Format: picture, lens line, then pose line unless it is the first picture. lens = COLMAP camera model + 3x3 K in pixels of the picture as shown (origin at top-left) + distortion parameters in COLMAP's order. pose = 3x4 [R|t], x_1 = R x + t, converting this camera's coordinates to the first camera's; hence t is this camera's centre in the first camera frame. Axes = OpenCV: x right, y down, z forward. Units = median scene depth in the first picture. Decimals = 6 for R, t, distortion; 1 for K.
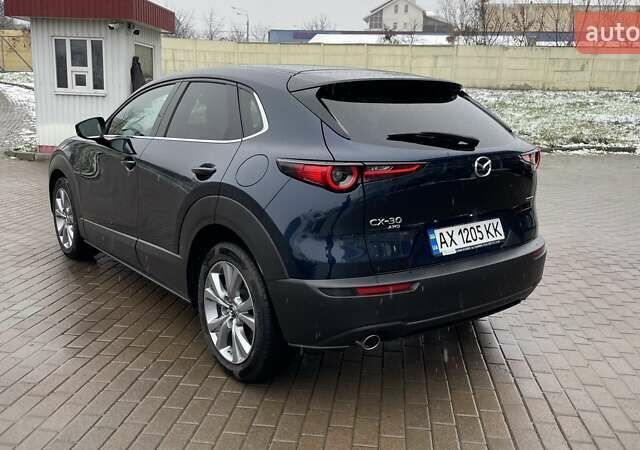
lens RADIAL K [[603.9, 0, 330.3], [0, 603.9, 225.9], [0, 0, 1]] dist [0.107713, -0.176407]
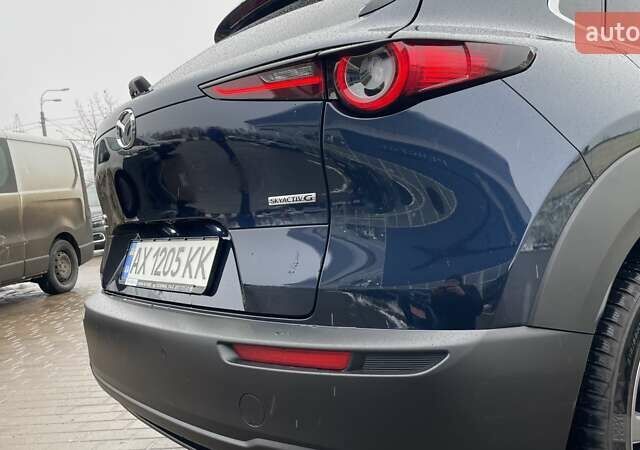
lens RADIAL K [[603.9, 0, 330.3], [0, 603.9, 225.9], [0, 0, 1]] dist [0.107713, -0.176407]
pose [[-0.003658, 0.022741, -0.999735, 0.675785], [-0.118329, 0.992708, 0.023014, -0.040299], [0.992968, 0.118381, -0.000940, 1.024298]]
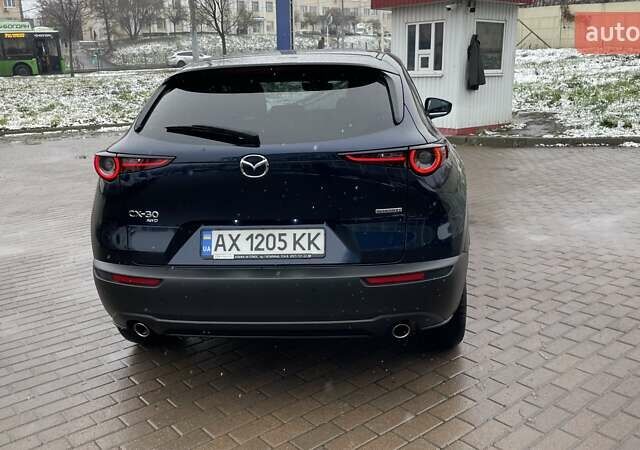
lens RADIAL K [[603.9, 0, 330.3], [0, 603.9, 225.9], [0, 0, 1]] dist [0.107713, -0.176407]
pose [[0.724433, 0.127787, -0.677398, 0.803231], [-0.099293, 0.991764, 0.080903, -0.080639], [0.682157, 0.008653, 0.731155, 0.379217]]
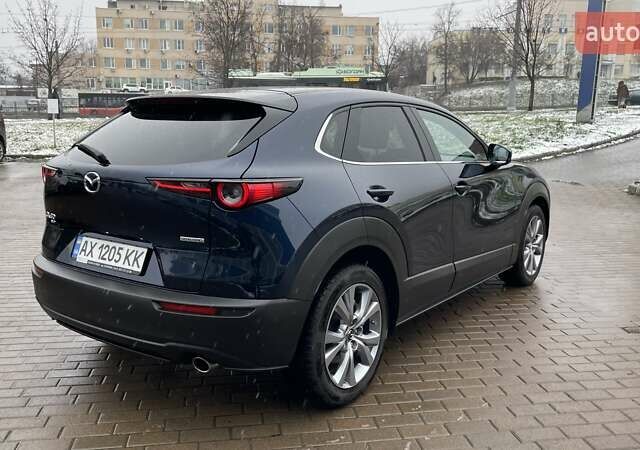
lens RADIAL K [[603.9, 0, 330.3], [0, 603.9, 225.9], [0, 0, 1]] dist [0.107713, -0.176407]
pose [[0.273490, 0.151089, -0.949934, 1.118812], [-0.206226, 0.973831, 0.095517, -0.173820], [0.939507, 0.169778, 0.297491, 0.931721]]
